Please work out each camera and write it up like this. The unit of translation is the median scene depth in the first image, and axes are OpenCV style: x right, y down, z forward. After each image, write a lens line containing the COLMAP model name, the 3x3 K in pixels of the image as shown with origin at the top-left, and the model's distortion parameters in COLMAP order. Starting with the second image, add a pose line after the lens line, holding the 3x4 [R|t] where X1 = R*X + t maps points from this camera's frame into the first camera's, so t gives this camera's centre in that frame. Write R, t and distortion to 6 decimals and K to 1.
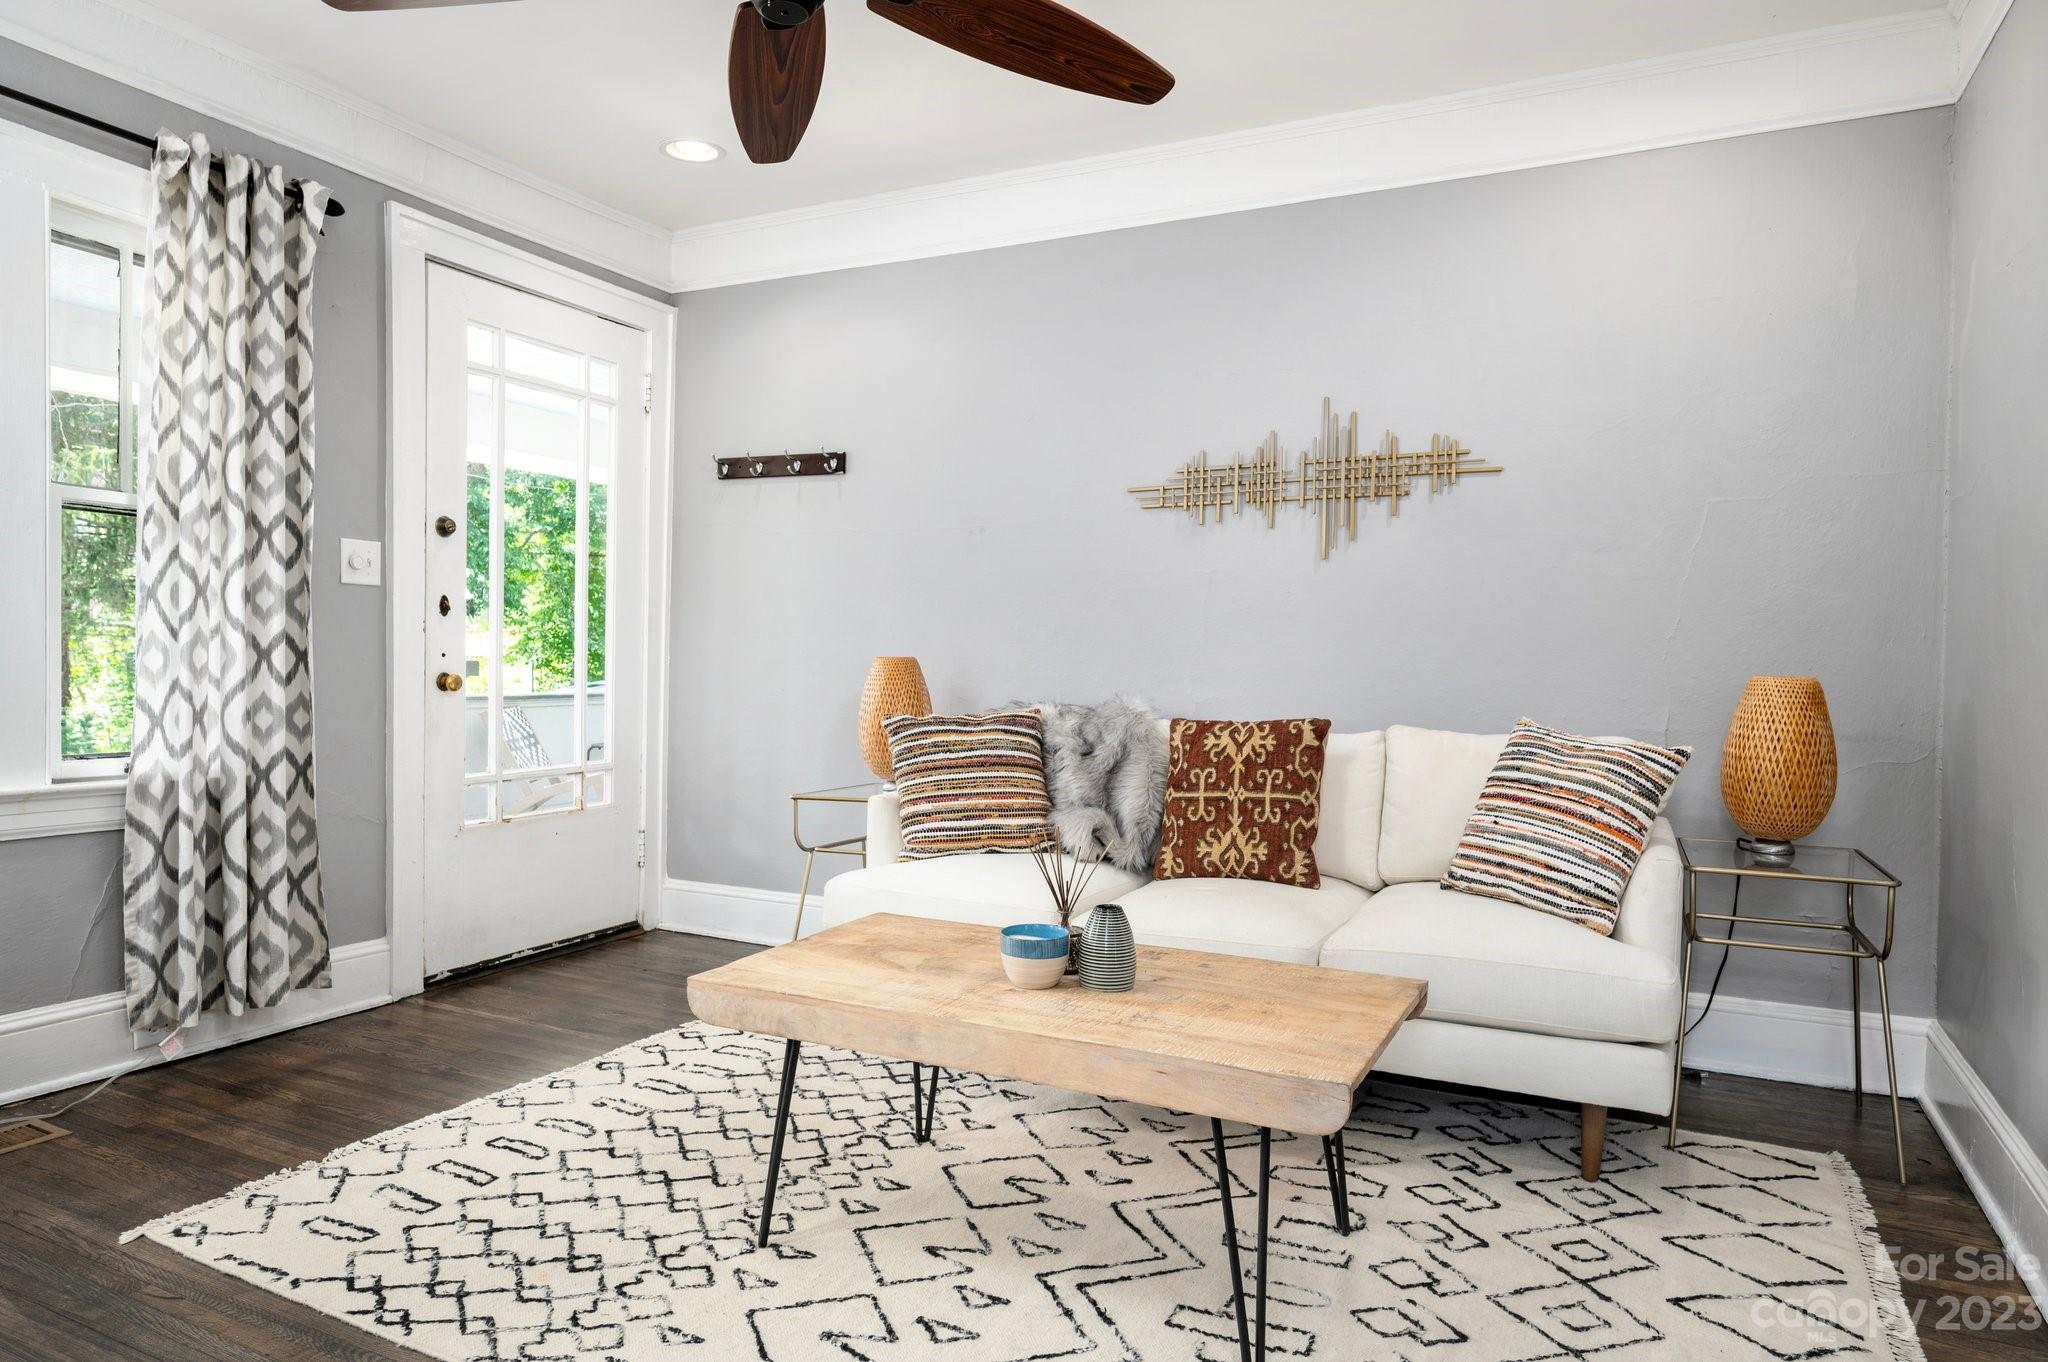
lens RADIAL K [[1268.0, 0, 1024.0], [0, 1268.0, 681.0], [0, 0, 1]] dist [-0.000200, -0.002097]
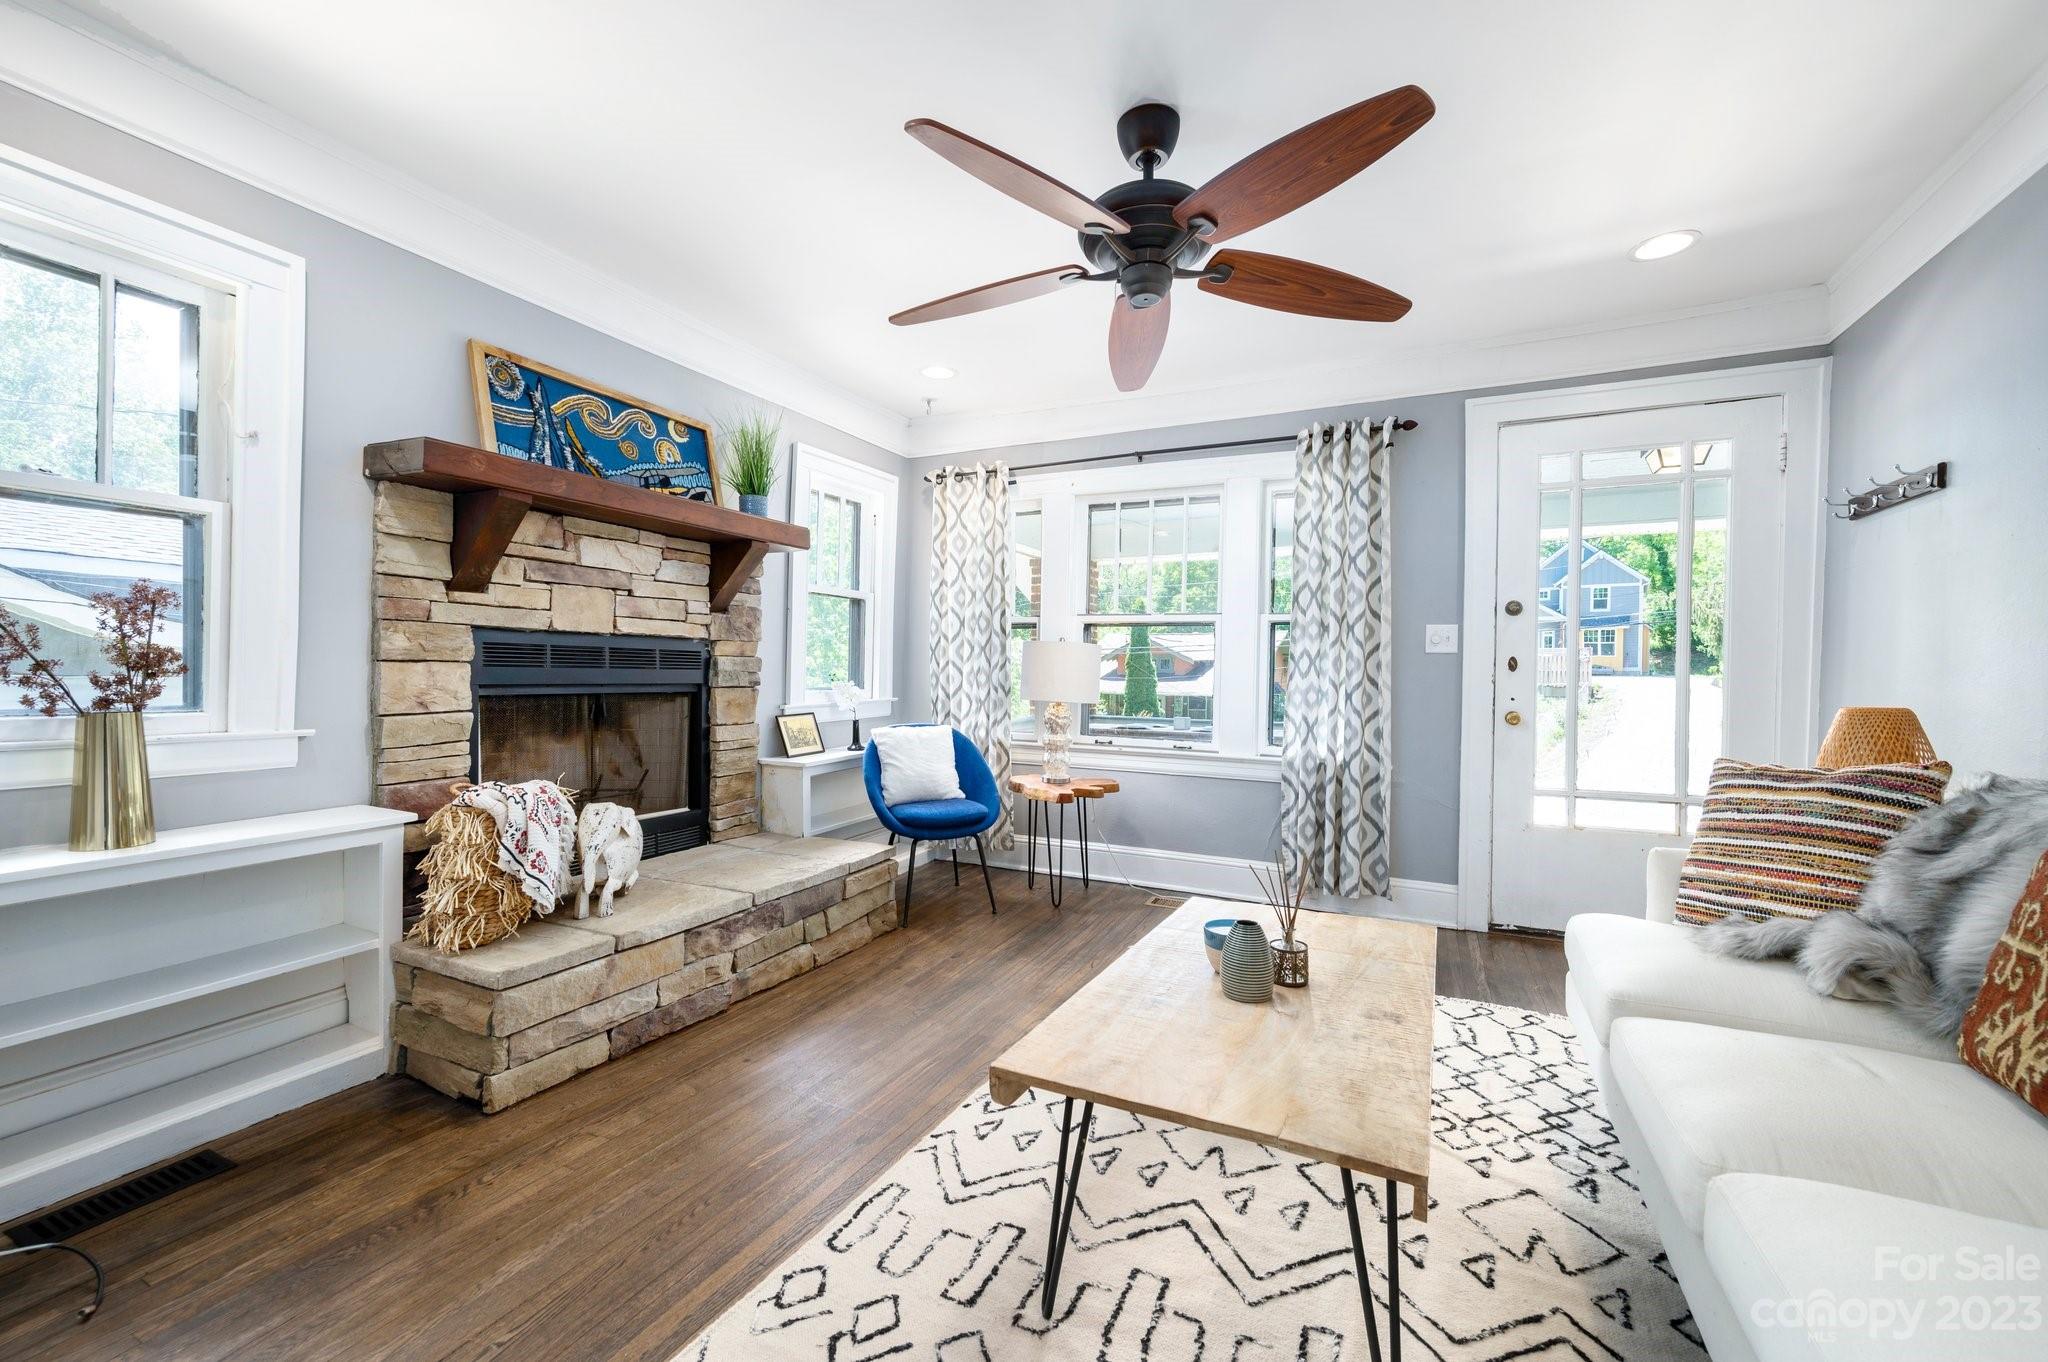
lens RADIAL K [[813.0, 0, 1021.9], [0, 813.0, 687.6], [0, 0, 1]] dist [0.001000, 0.000201]
pose [[-0.001032, -0.003437, -0.999994, 0.738134], [-0.035487, 0.999364, -0.003398, -0.018097], [0.999370, 0.035483, -0.001153, 0.751438]]
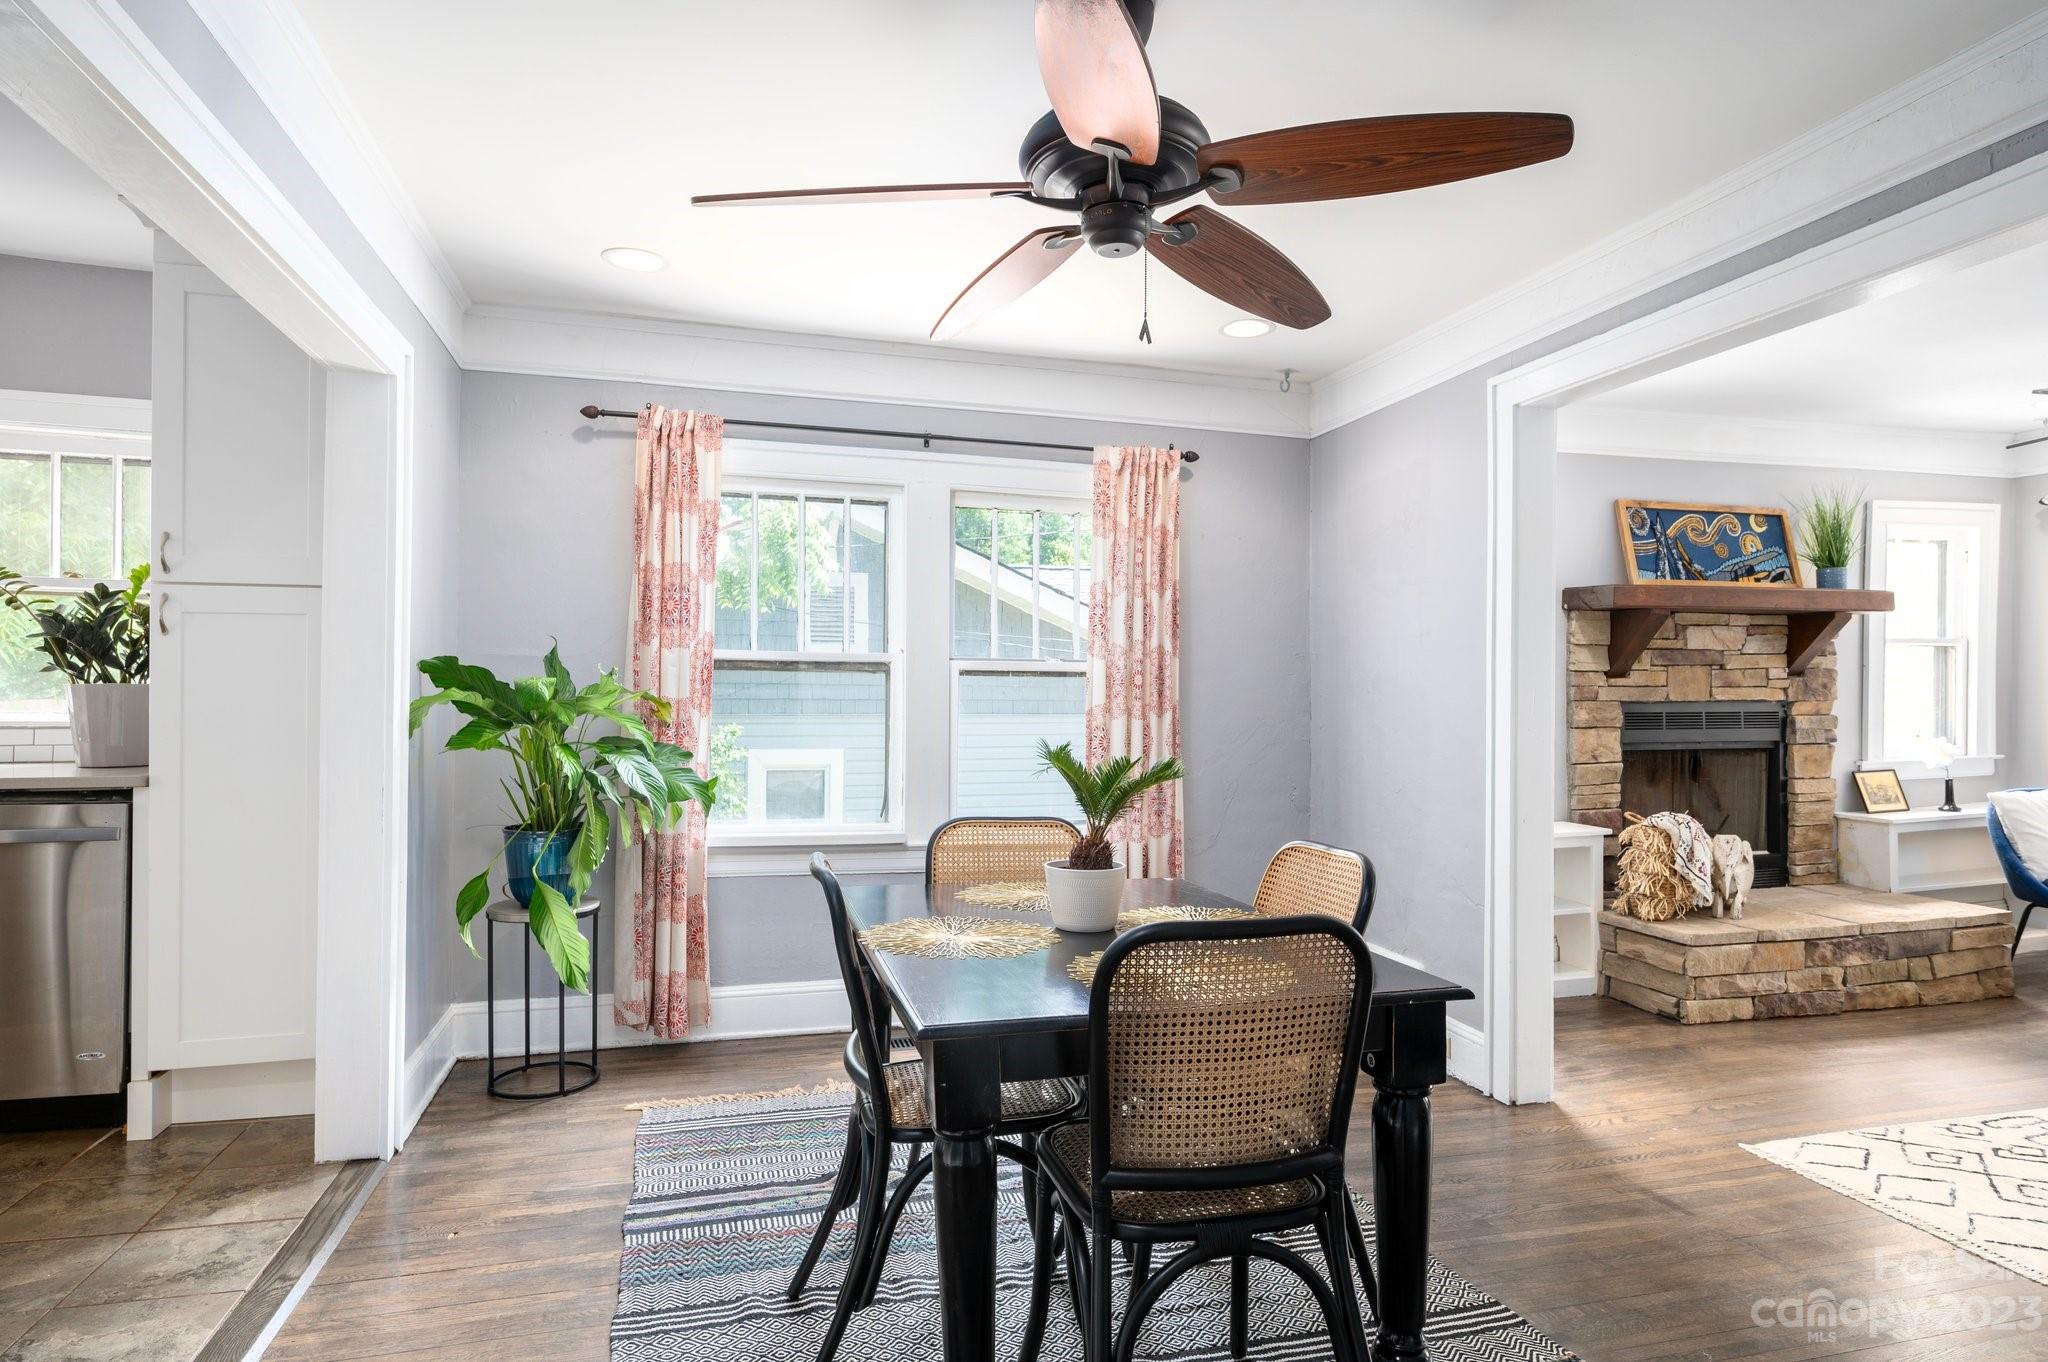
lens RADIAL K [[1111.4, 0, 1030.8], [0, 1111.4, 685.0], [0, 0, 1]] dist [-0.002217, -0.000908]
pose [[-0.751768, -0.023270, -0.659017, 1.902165], [-0.029152, 0.999573, -0.002040, -0.074445], [0.658783, 0.017678, -0.752125, 0.858988]]
